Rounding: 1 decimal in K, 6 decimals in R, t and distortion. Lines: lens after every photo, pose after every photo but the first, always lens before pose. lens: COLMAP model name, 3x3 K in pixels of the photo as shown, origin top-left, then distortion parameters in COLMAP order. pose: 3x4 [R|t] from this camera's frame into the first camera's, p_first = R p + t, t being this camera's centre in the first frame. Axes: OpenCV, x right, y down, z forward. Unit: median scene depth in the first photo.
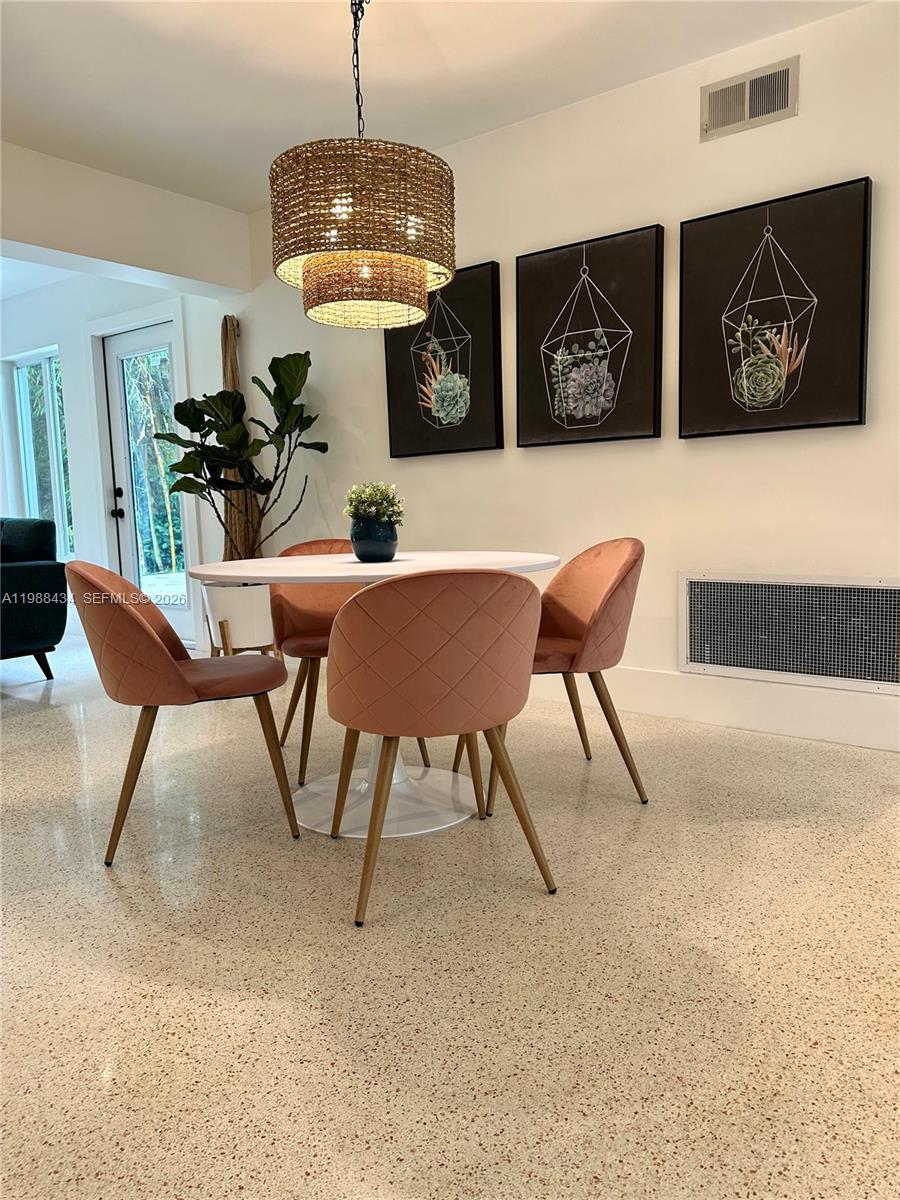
lens RADIAL K [[839.9, 0, 445.7], [0, 839.9, 605.8], [0, 0, 1]] dist [0.071285, -0.081552]
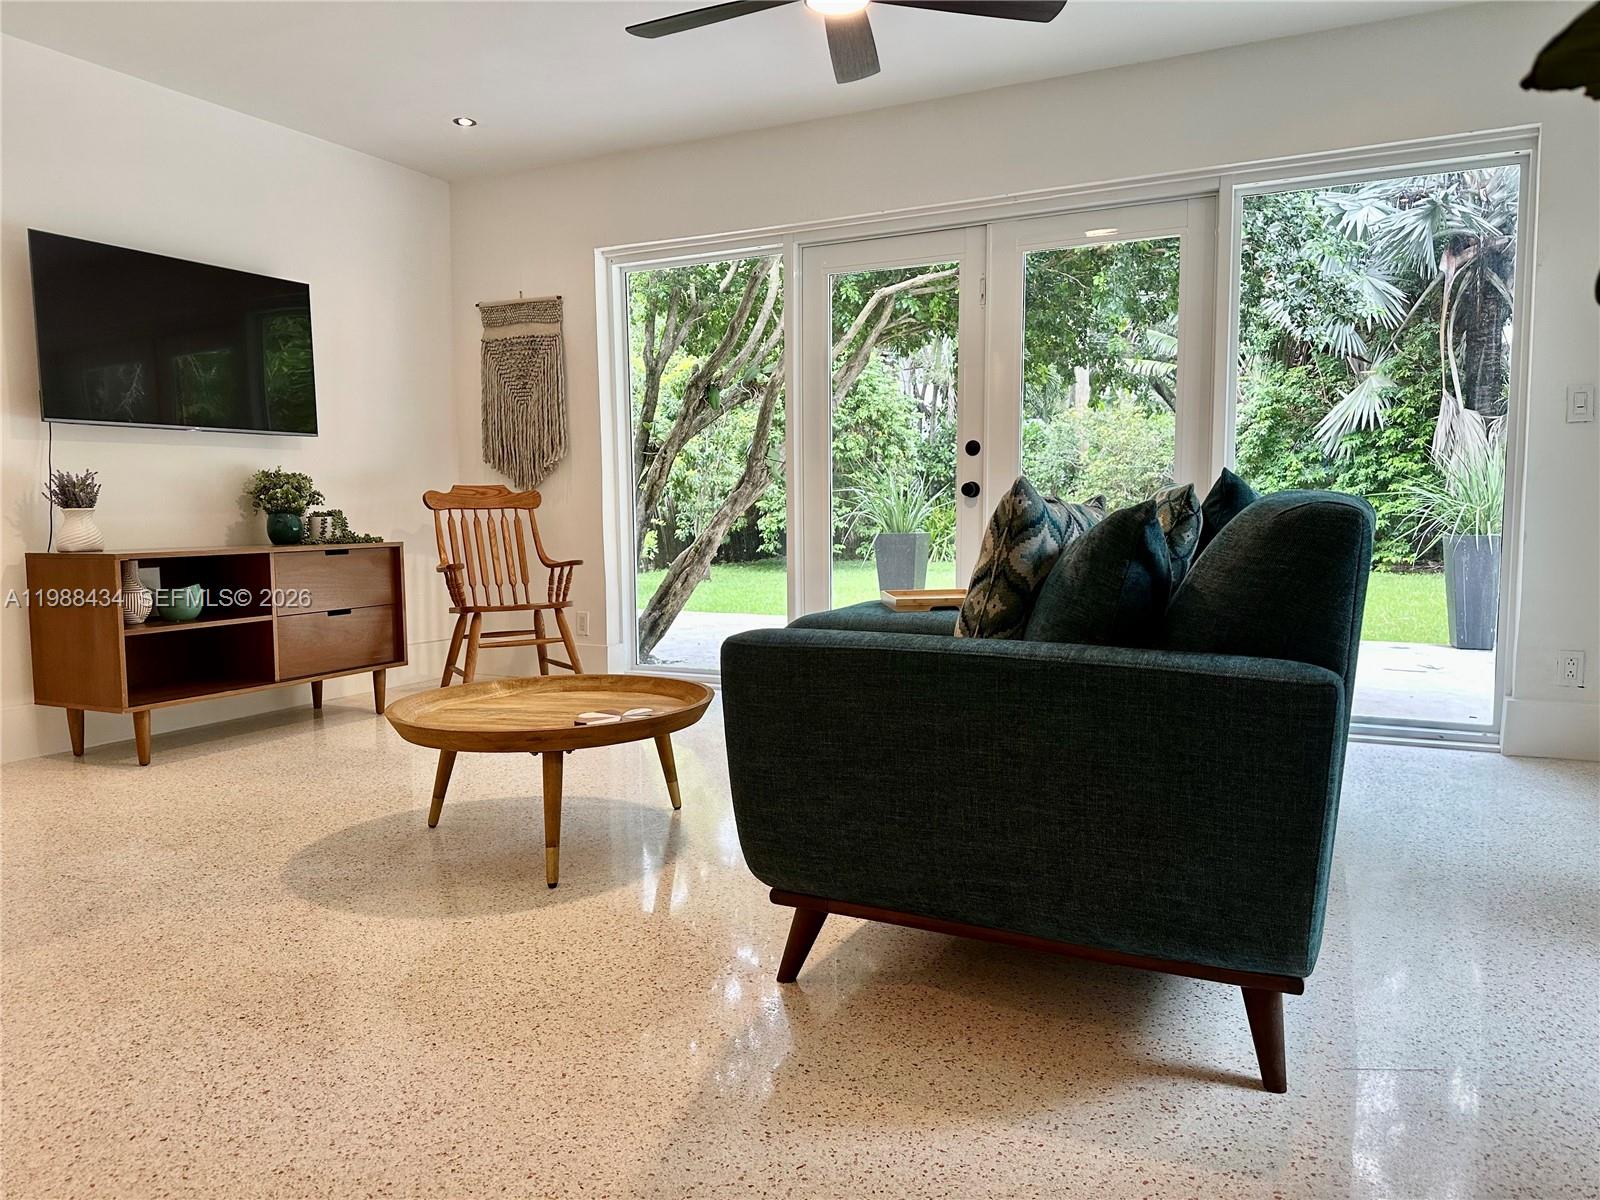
lens RADIAL K [[1119.9, 0, 815.6], [0, 1119.9, 607.0], [0, 0, 1]] dist [0.071285, -0.081552]
pose [[0.199785, 0.113172, -0.973282, -0.212934], [-0.115723, 0.989081, 0.091254, -0.109188], [0.972982, 0.094400, 0.210700, 1.020658]]
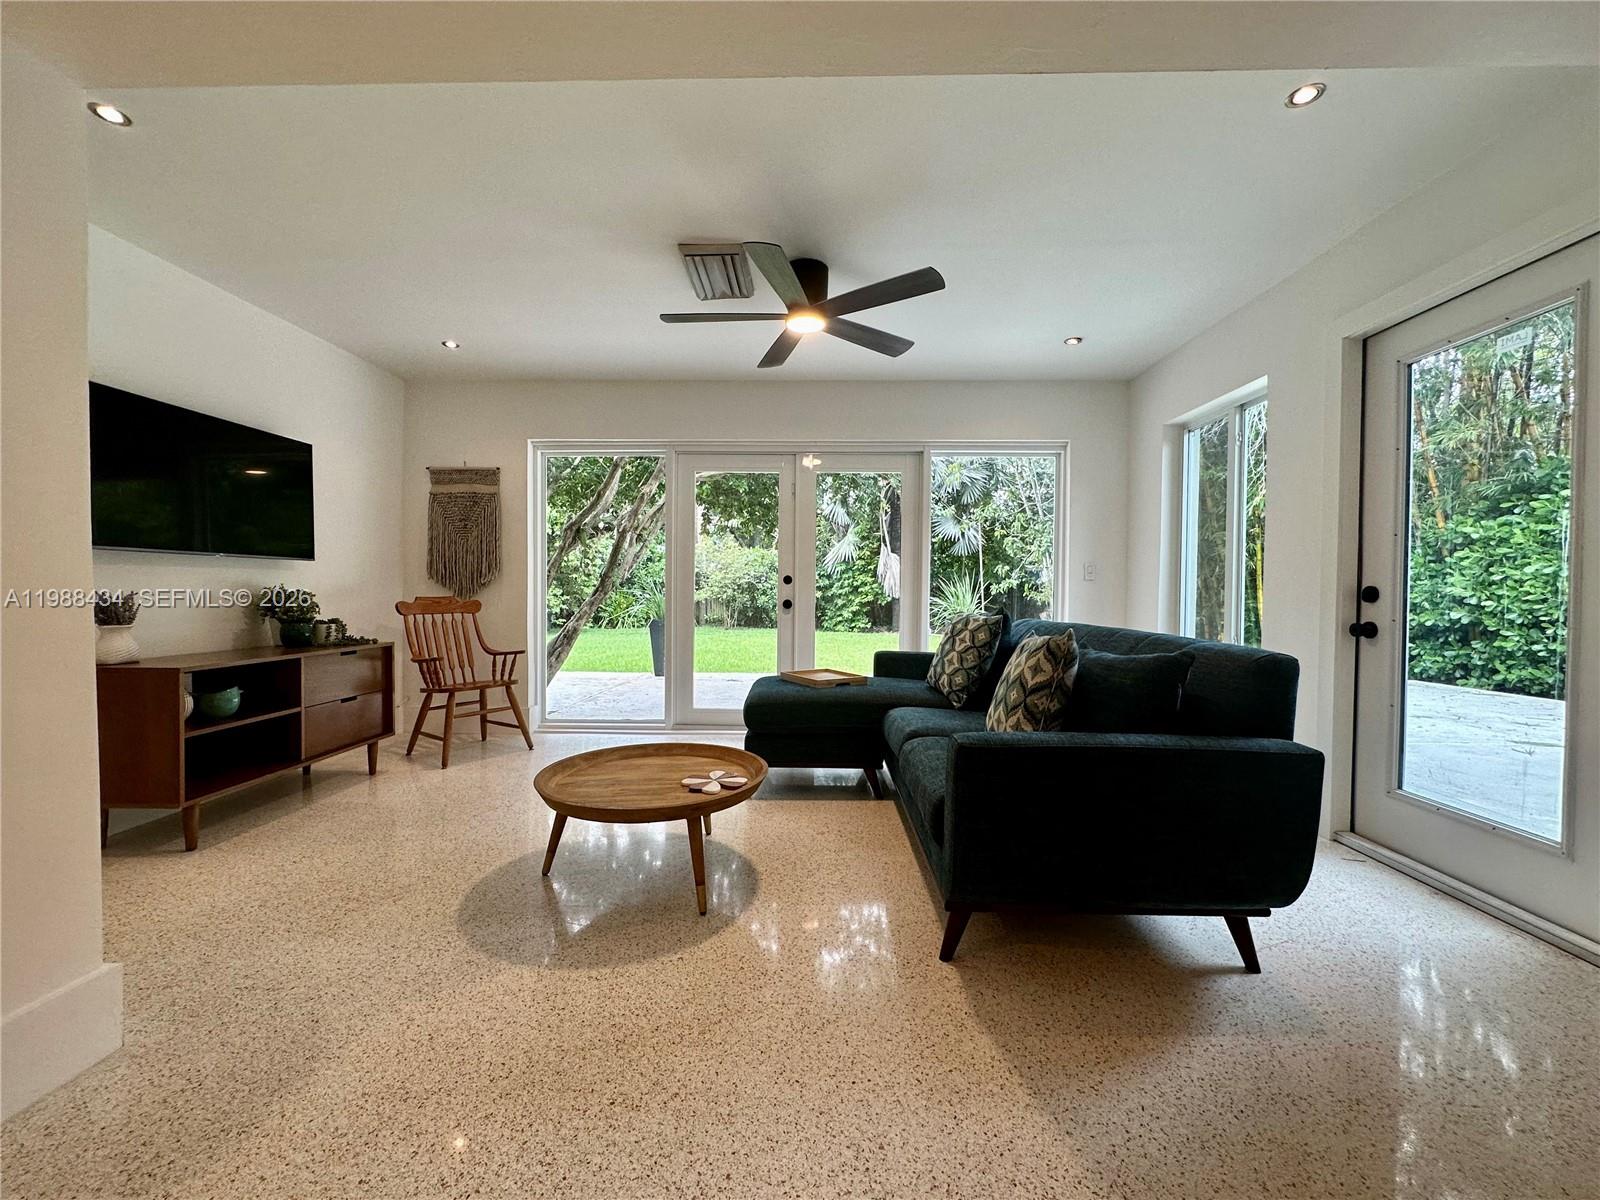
lens RADIAL K [[638.3, 0, 799.3], [0, 638.3, 602.3], [0, 0, 1]] dist [-0.002455, -0.000710]
pose [[0.591173, 0.045014, -0.805288, -0.442005], [-0.120206, 0.992208, -0.032782, -0.112360], [0.797537, 0.116180, 0.591977, 0.721842]]
